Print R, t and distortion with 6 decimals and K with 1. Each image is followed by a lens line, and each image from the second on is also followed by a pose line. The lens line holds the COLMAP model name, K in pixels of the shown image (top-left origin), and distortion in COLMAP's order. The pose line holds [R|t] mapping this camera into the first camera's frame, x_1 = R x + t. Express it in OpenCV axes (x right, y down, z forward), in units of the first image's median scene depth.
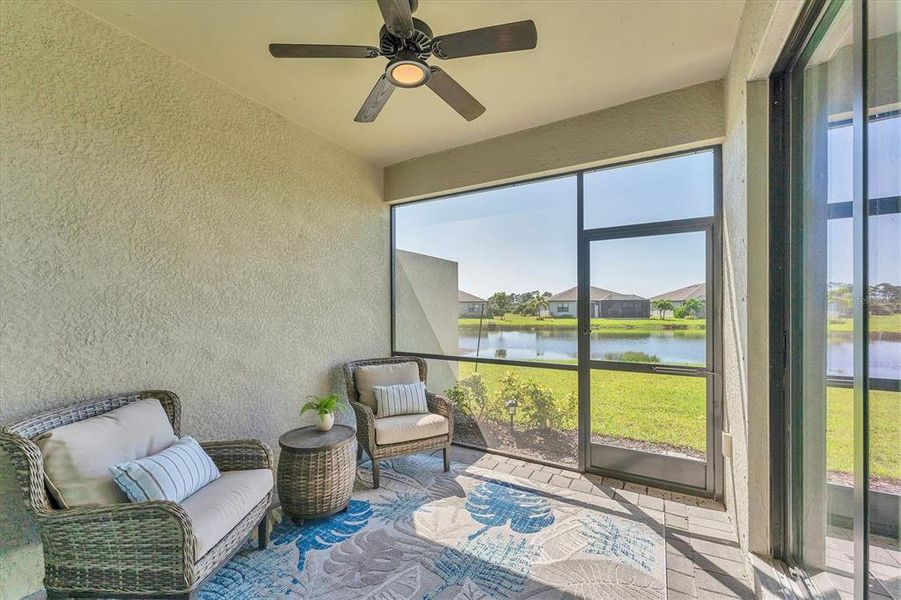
lens RADIAL K [[362.4, 0, 445.4], [0, 362.4, 309.9], [0, 0, 1]] dist [0.000269, -0.000018]
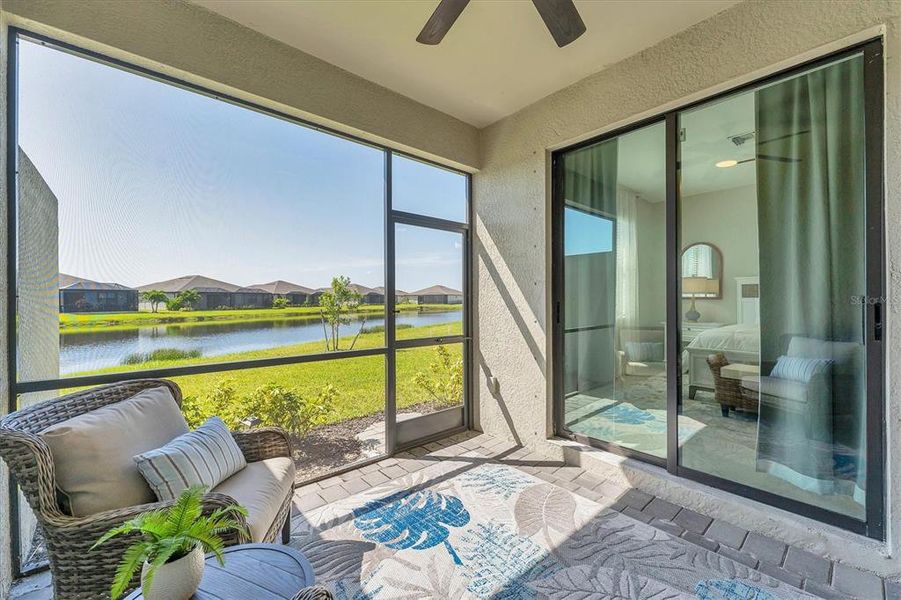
lens RADIAL K [[366.2, 0, 444.9], [0, 366.2, 299.1], [0, 0, 1]] dist [0.000414, 0.000064]
pose [[0.323296, 0.005843, 0.946280, -0.518781], [0.002558, 0.999972, -0.007049, 0.030741], [-0.946294, 0.004699, 0.323272, 0.544580]]
